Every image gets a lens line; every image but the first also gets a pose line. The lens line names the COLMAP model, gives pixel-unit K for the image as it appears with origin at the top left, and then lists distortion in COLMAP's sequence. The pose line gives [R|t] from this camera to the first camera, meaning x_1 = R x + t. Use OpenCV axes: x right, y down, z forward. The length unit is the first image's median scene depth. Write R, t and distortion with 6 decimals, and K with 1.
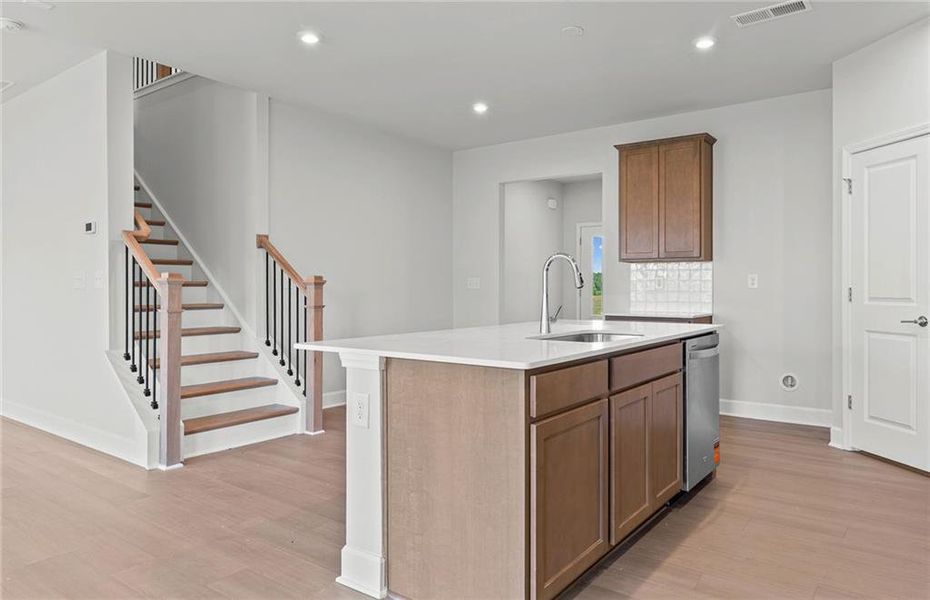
lens RADIAL K [[613.6, 0, 452.2], [0, 613.6, 285.3], [0, 0, 1]] dist [-0.002707, -0.000504]
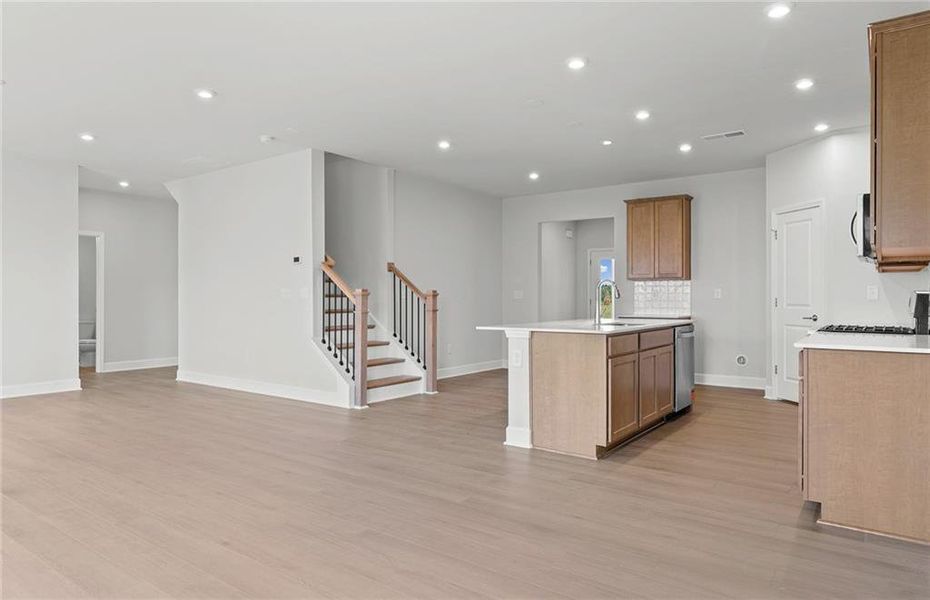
lens RADIAL K [[593.1, 0, 451.7], [0, 593.1, 293.6], [0, 0, 1]] dist [0.000189, 0.000299]
pose [[0.999885, 0.000071, 0.015173, -0.191637], [-0.000012, 0.999992, -0.003914, -0.001488], [-0.015173, 0.003913, 0.999877, -0.464497]]
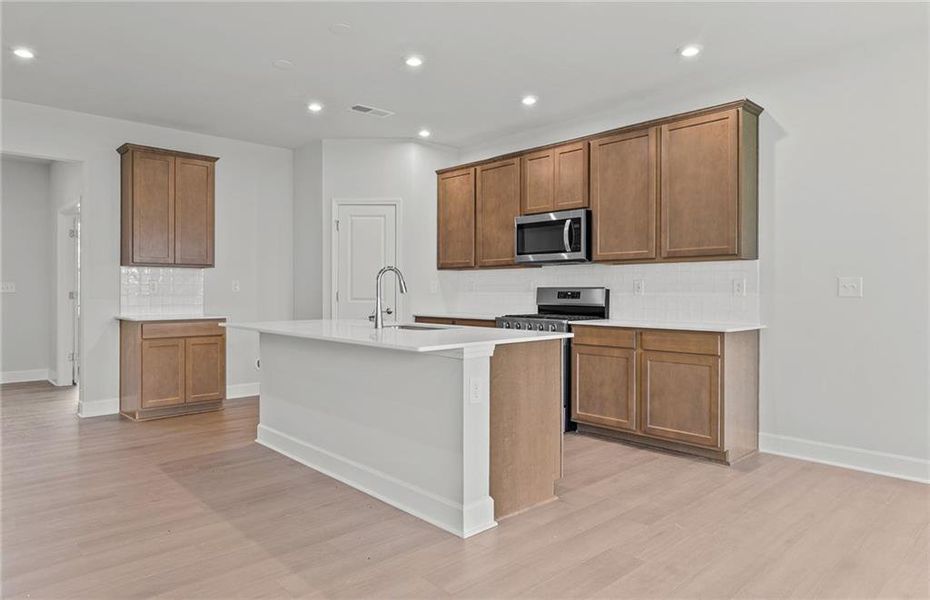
lens RADIAL K [[593.1, 0, 451.7], [0, 593.1, 293.6], [0, 0, 1]] dist [0.000189, 0.000299]
pose [[0.163381, -0.005914, 0.986545, -0.666817], [-0.005106, 0.999964, 0.006840, -0.002946], [-0.986550, -0.006155, 0.163344, 0.415807]]
